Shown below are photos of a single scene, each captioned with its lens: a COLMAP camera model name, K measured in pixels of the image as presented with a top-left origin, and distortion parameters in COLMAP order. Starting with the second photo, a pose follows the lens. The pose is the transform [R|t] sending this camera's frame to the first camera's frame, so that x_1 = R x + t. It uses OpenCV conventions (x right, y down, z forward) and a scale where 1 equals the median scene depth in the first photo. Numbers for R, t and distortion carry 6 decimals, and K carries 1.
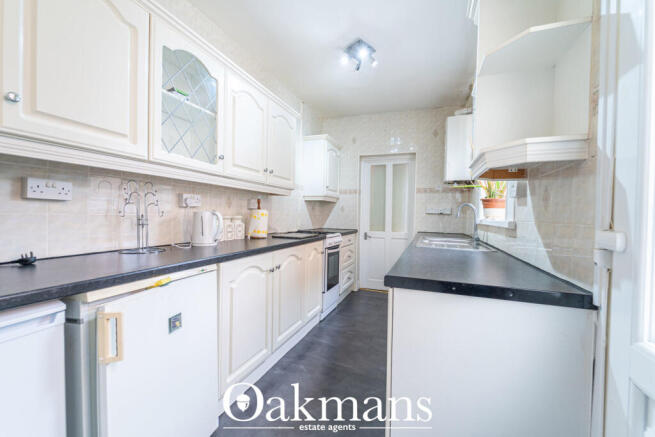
lens RADIAL K [[261.9, 0, 328.0], [0, 261.9, 218.9], [0, 0, 1]] dist [0.001598, 0.000086]
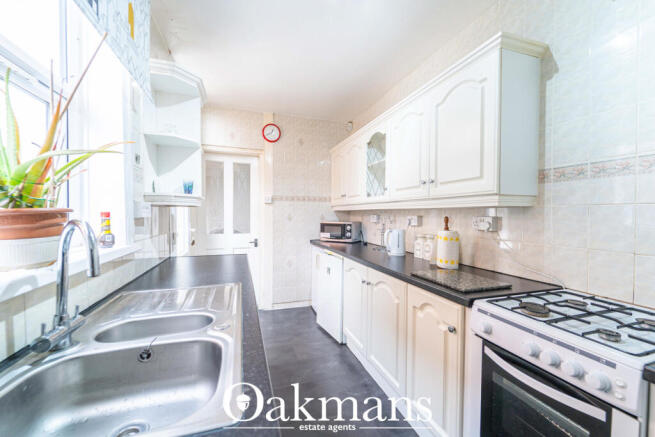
lens RADIAL K [[261.9, 0, 328.1], [0, 261.9, 217.7], [0, 0, 1]] dist [0.001598, 0.000086]
pose [[-0.771524, -0.014643, -0.636031, 0.557168], [-0.032490, 0.999337, 0.016405, -0.083006], [0.635370, 0.033321, -0.771489, 1.547498]]
